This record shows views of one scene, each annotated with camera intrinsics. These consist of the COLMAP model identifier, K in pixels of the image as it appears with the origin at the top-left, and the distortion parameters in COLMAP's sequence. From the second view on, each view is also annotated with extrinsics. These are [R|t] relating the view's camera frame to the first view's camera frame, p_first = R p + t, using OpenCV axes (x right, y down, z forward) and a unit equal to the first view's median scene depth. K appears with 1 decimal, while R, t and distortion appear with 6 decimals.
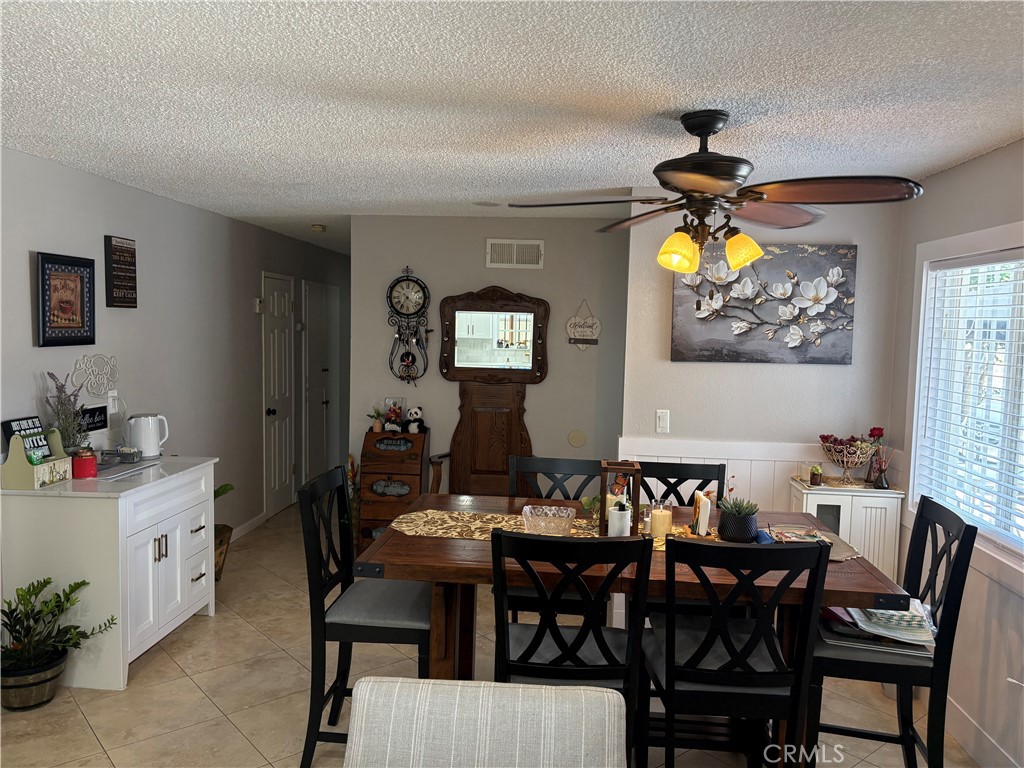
lens RADIAL K [[771.0, 0, 509.0], [0, 771.0, 389.1], [0, 0, 1]] dist [0.061578, -0.074865]
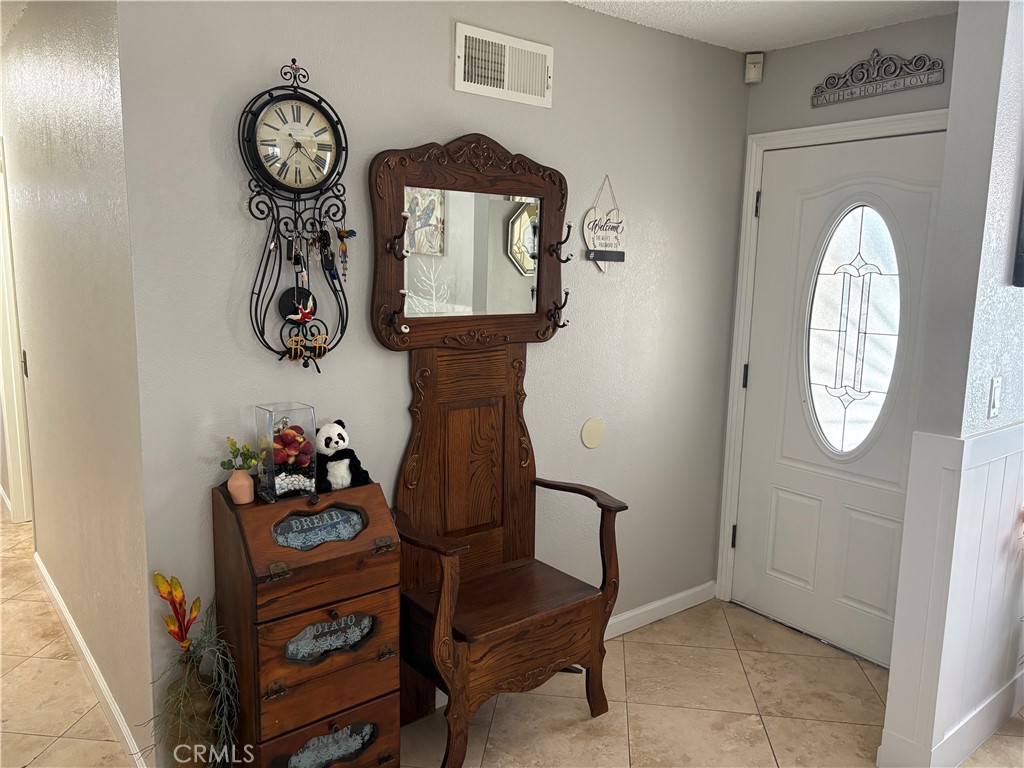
lens RADIAL K [[782.8, 0, 510.7], [0, 782.8, 387.9], [0, 0, 1]] dist [0.007213, -0.009265]
pose [[0.729391, -0.123331, 0.672888, -0.330992], [0.055604, 0.991048, 0.121372, -0.040109], [-0.681834, -0.051112, 0.729719, 0.636157]]
